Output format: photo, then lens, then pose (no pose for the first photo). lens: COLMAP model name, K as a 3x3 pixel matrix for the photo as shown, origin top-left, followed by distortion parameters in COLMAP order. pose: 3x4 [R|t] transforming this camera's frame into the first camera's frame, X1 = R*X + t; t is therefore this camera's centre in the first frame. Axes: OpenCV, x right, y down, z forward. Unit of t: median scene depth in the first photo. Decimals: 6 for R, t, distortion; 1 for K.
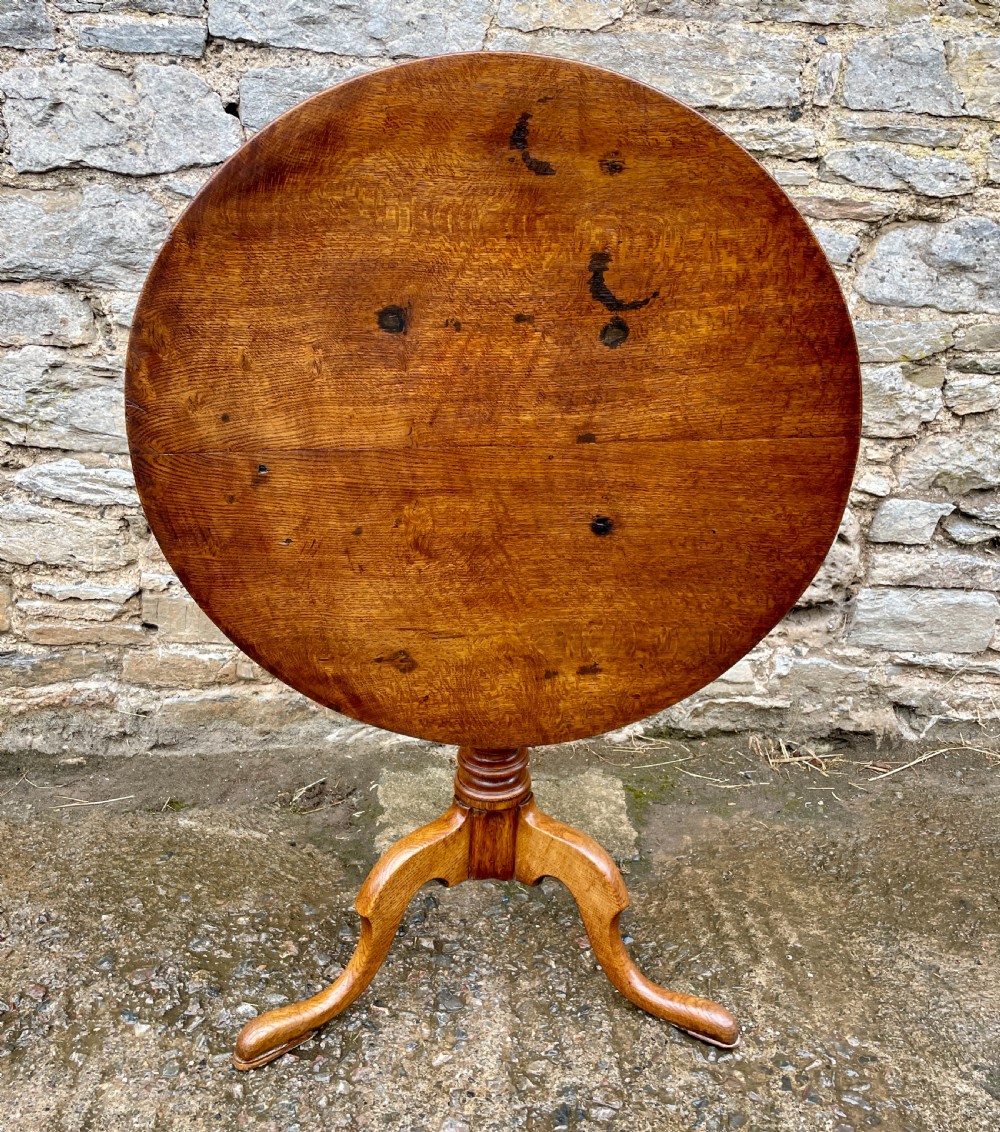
lens RADIAL K [[1064.0, 0, 537.4], [0, 1064.0, 506.9], [0, 0, 1]] dist [0.082391, -0.115723]
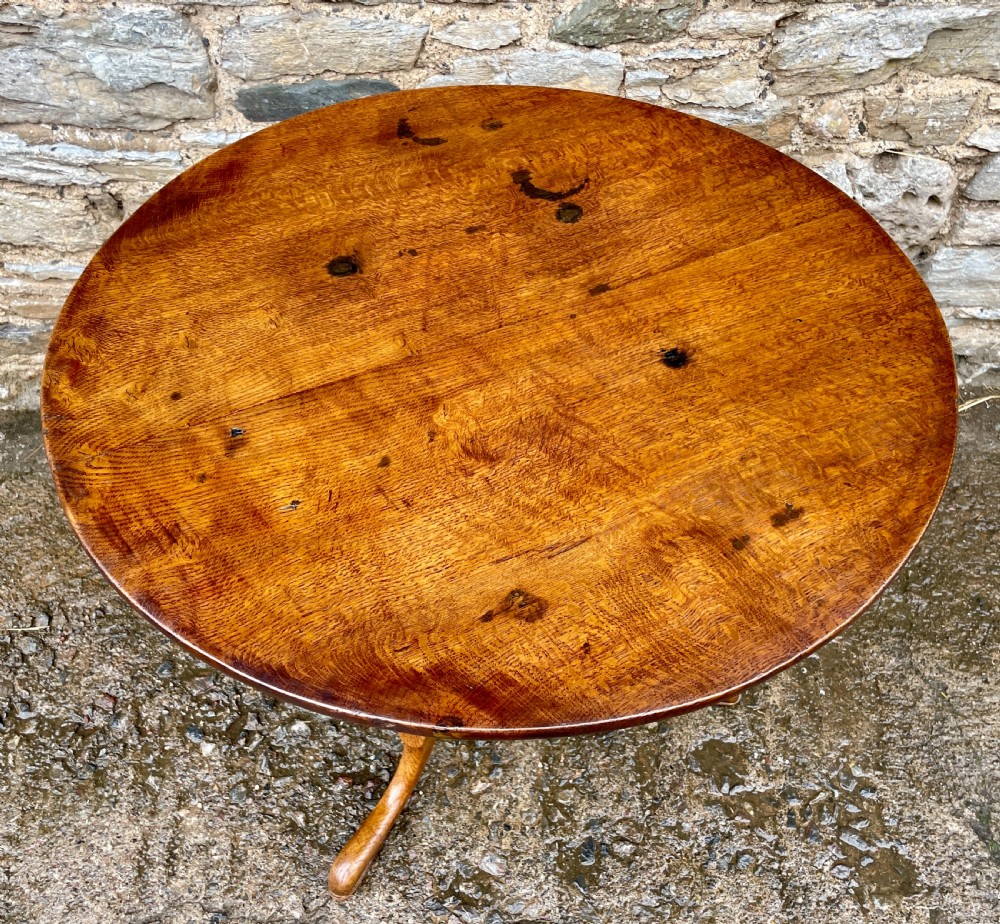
lens RADIAL K [[986.0, 0, 514.1], [0, 986.0, 442.5], [0, 0, 1]] dist [0.079665, -0.108125]
pose [[0.999487, 0.014411, -0.028591, -0.026244], [0.003028, 0.846431, 0.532490, -0.294633], [0.031874, -0.532304, 0.845953, 0.286042]]
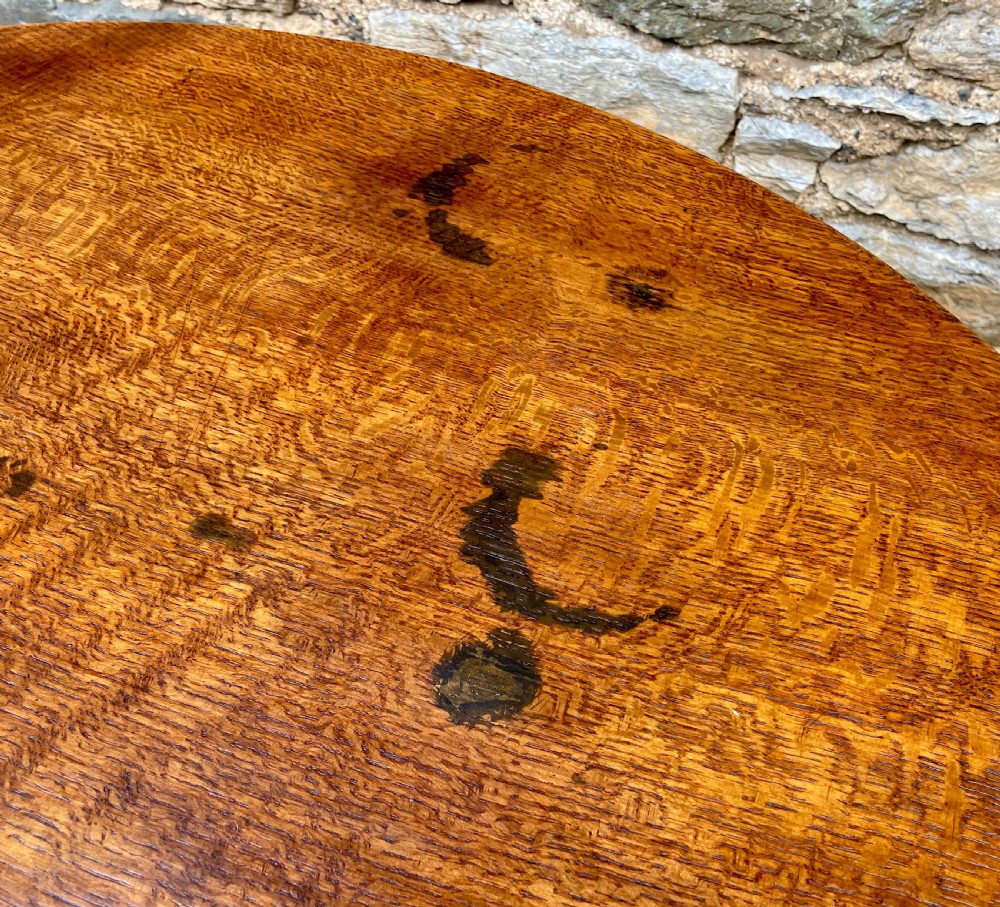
lens RADIAL K [[1049.3, 0, 500.4], [0, 1049.3, 525.0], [0, 0, 1]] dist [0.082051, -0.124835]
pose [[0.928323, 0.297596, -0.222831, 0.094483], [-0.106559, 0.787211, 0.607408, -0.216191], [0.356177, -0.540126, 0.762497, 0.782298]]
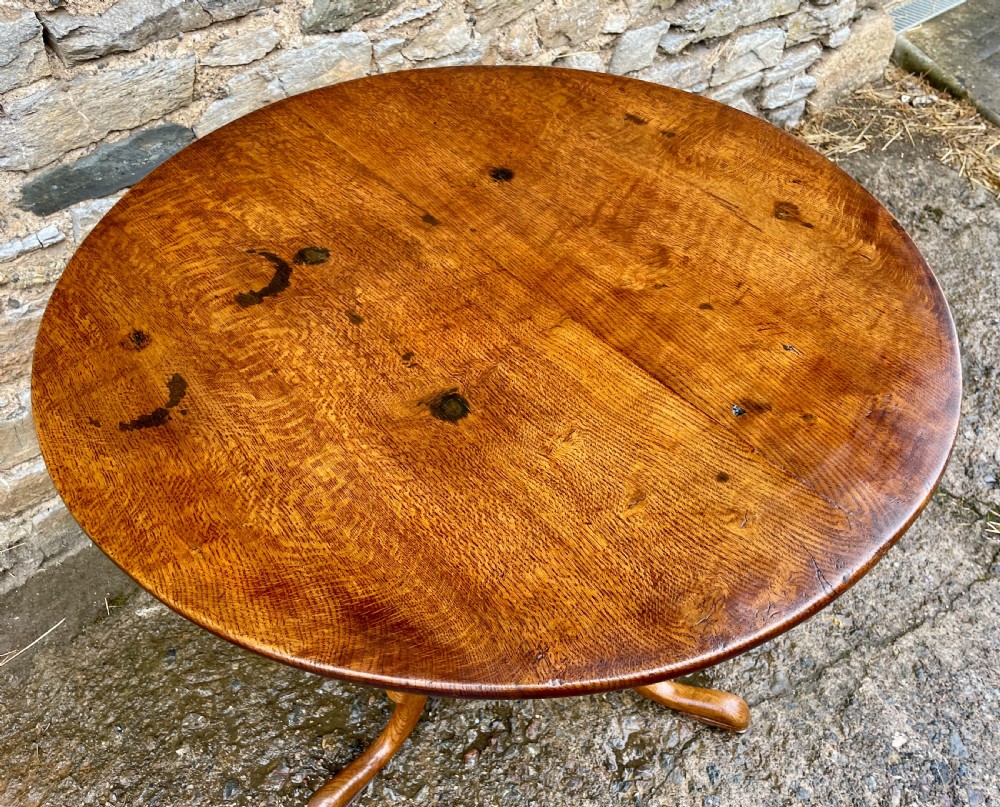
lens RADIAL K [[823.7, 0, 517.1], [0, 823.7, 398.6], [0, 0, 1]] dist [0.083898, -0.121632]
pose [[0.801634, -0.456605, 0.385870, -0.316859], [0.205440, 0.816566, 0.539458, -0.232034], [-0.561407, -0.353175, 0.748391, 0.396625]]
